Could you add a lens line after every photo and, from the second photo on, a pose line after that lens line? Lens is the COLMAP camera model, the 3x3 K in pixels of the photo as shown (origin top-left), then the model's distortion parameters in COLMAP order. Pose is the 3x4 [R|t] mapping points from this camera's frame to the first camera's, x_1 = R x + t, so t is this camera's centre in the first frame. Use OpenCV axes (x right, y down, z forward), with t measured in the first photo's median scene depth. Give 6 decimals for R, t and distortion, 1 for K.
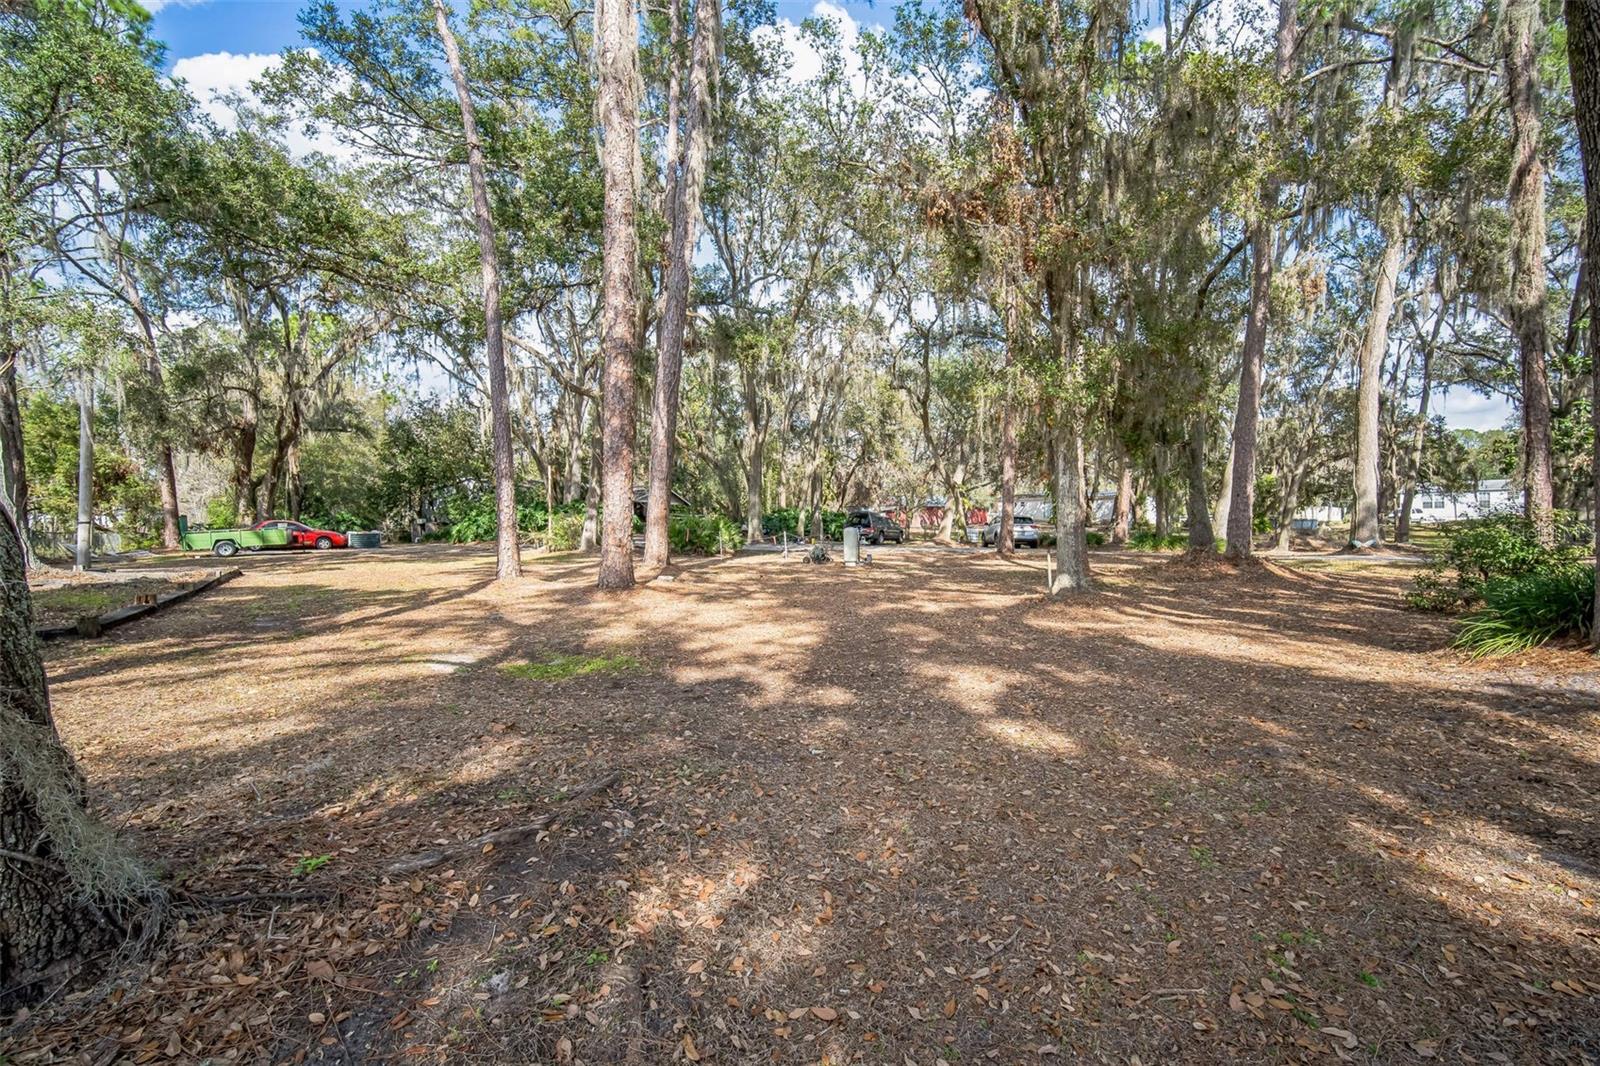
lens RADIAL K [[715.8, 0, 800.0], [0, 715.8, 533.0], [0, 0, 1]] dist [-0.016524, 0.000025]
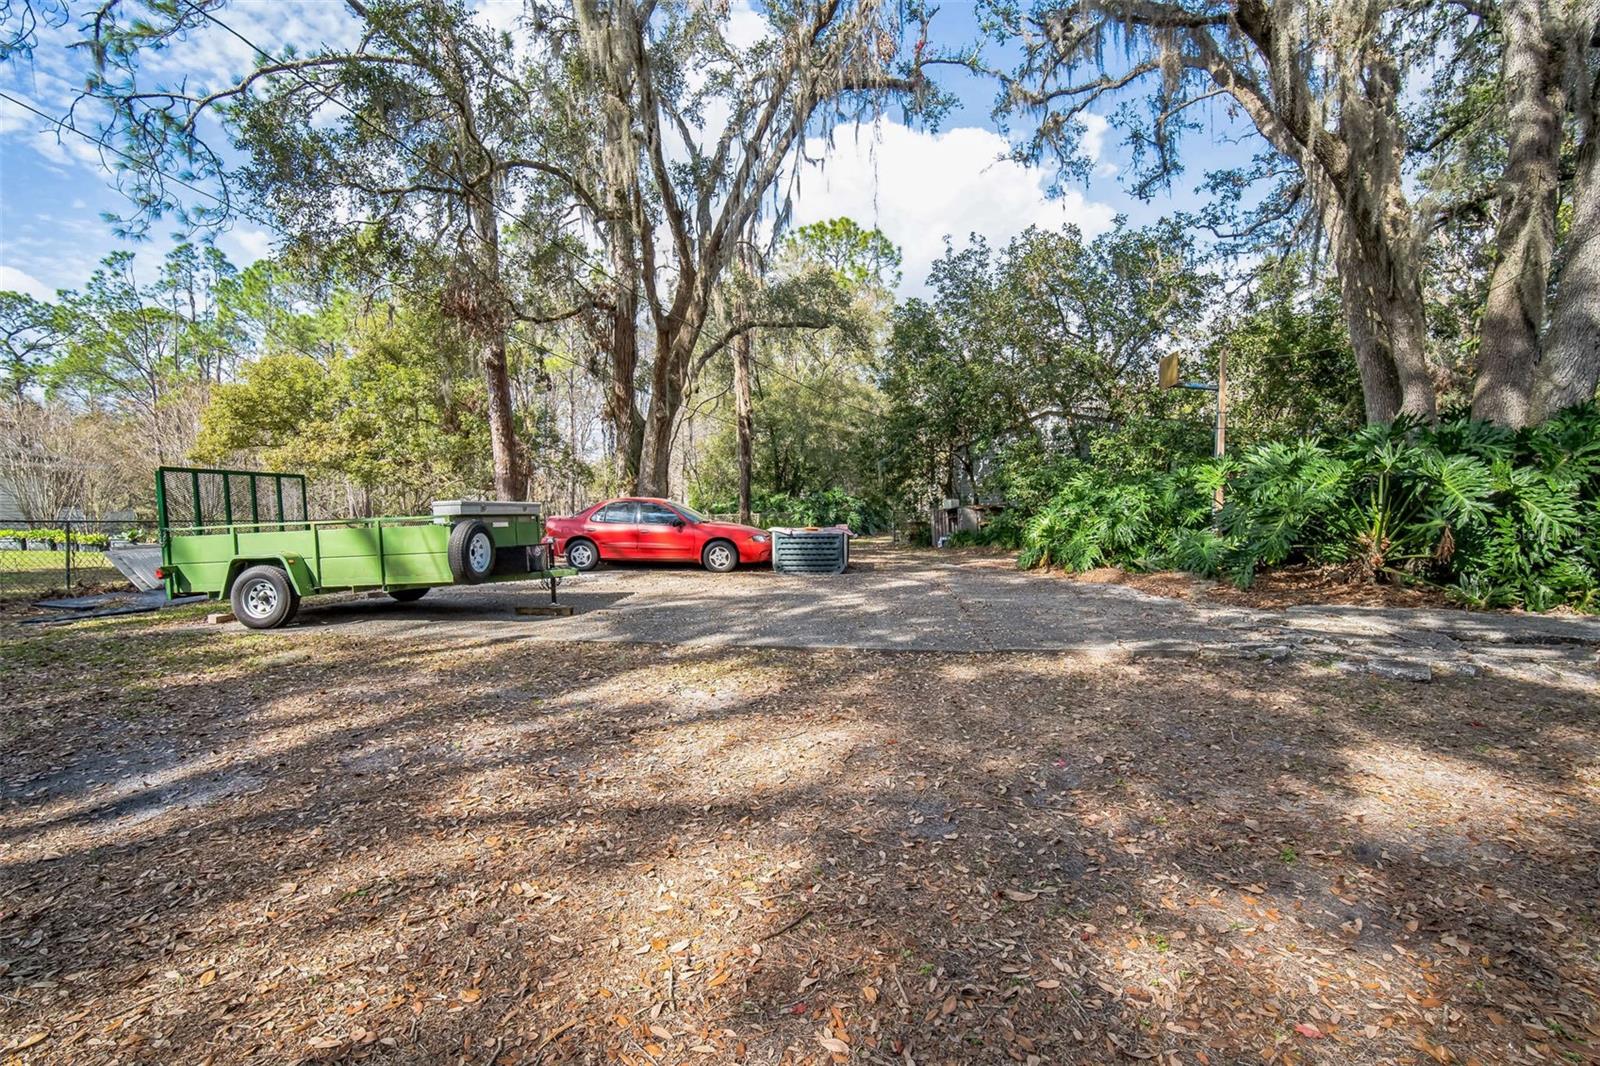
lens RADIAL K [[720.9, 0, 795.2], [0, 720.9, 503.8], [0, 0, 1]] dist [-0.010537, 0.000936]
pose [[0.760531, 0.005004, -0.649282, -0.299614], [-0.020040, 0.999675, -0.015769, -0.006591], [0.648992, 0.025004, 0.760384, 0.570419]]
